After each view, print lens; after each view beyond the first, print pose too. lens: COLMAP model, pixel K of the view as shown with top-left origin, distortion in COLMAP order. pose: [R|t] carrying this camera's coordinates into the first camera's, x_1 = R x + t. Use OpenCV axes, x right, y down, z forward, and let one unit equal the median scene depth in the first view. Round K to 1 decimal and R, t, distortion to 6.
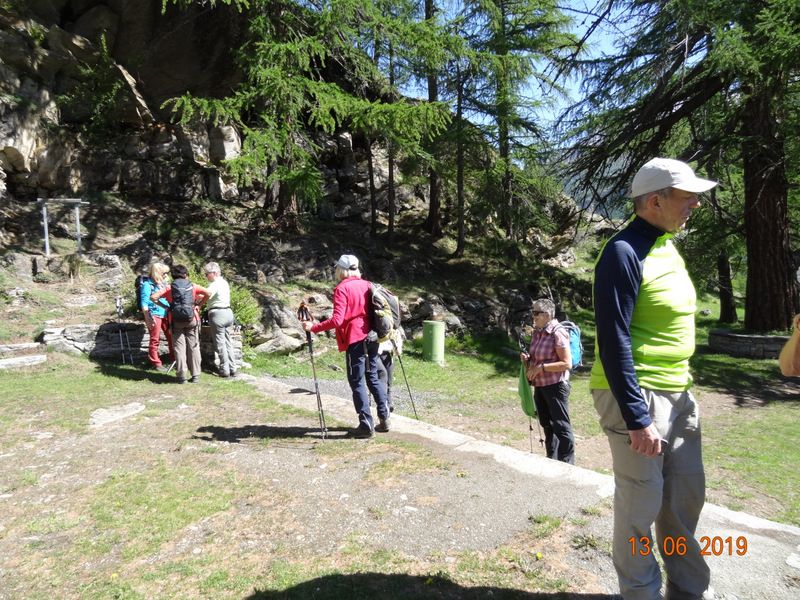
lens RADIAL K [[562.6, 0, 400.0], [0, 562.6, 297.3], [0, 0, 1]] dist [0.007400, -0.002094]
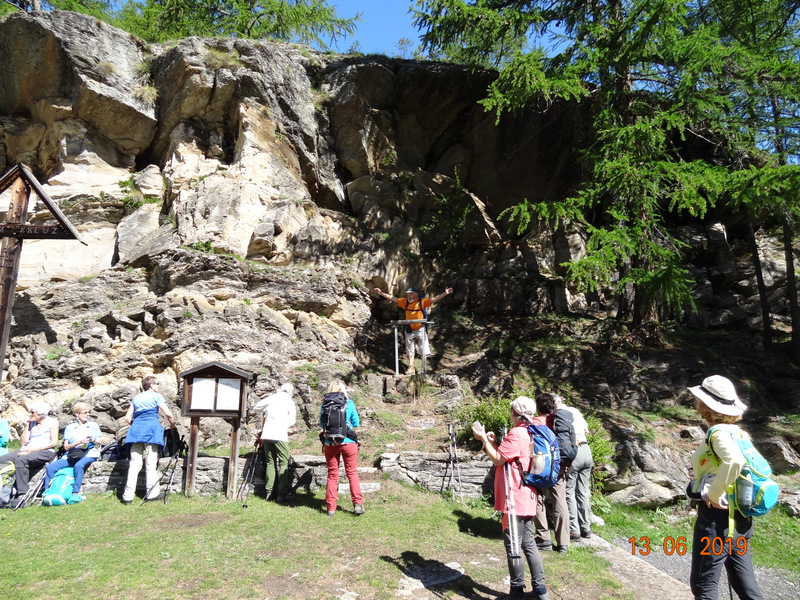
lens RADIAL K [[562.6, 0, 403.6], [0, 562.6, 297.0], [0, 0, 1]] dist [0.007400, -0.002094]
pose [[0.821582, -0.078909, -0.564602, -0.024494], [-0.037356, 0.980794, -0.191436, -0.016063], [0.568865, 0.178371, 0.802855, 0.137096]]
